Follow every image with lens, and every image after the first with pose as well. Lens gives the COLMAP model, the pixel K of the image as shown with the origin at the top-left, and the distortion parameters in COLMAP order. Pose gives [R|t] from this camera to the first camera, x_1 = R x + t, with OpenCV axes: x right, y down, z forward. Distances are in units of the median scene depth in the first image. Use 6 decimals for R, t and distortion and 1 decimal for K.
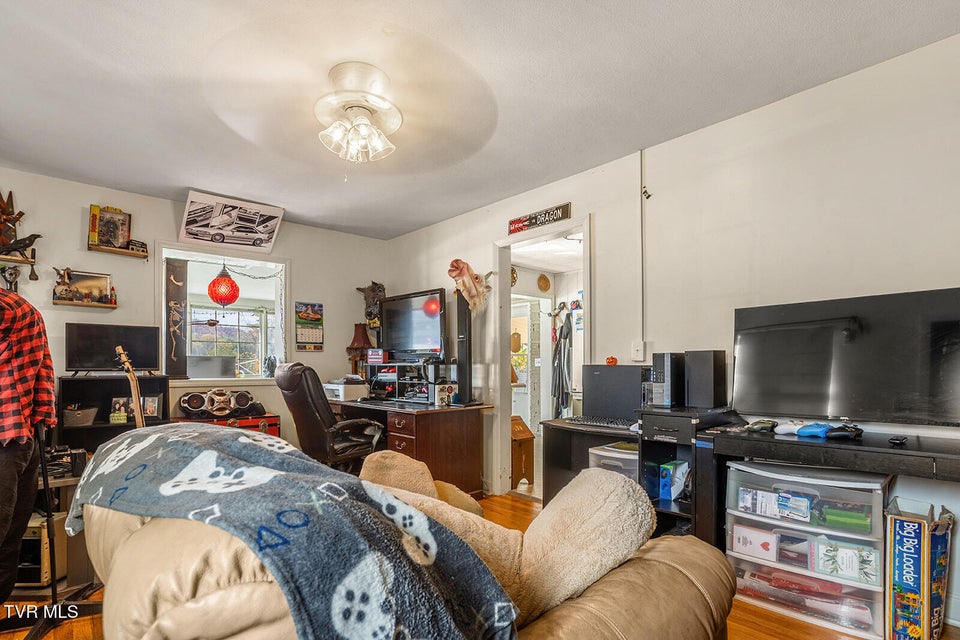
lens RADIAL K [[478.7, 0, 478.0], [0, 478.7, 355.2], [0, 0, 1]] dist [-0.035885, 0.009936]
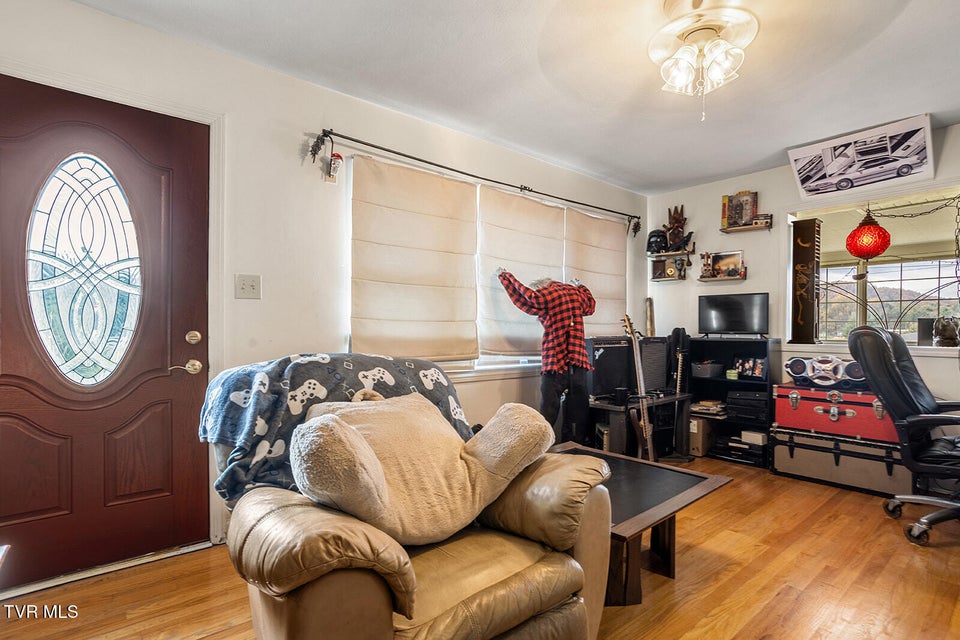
lens RADIAL K [[488.4, 0, 480.0], [0, 488.4, 320.0], [0, 0, 1]] dist [-0.034135, 0.045804]
pose [[-0.026607, -0.017271, -0.999497, 0.402766], [0.017290, 0.999693, -0.017735, 0.008717], [0.999496, -0.017753, -0.026300, 0.376926]]
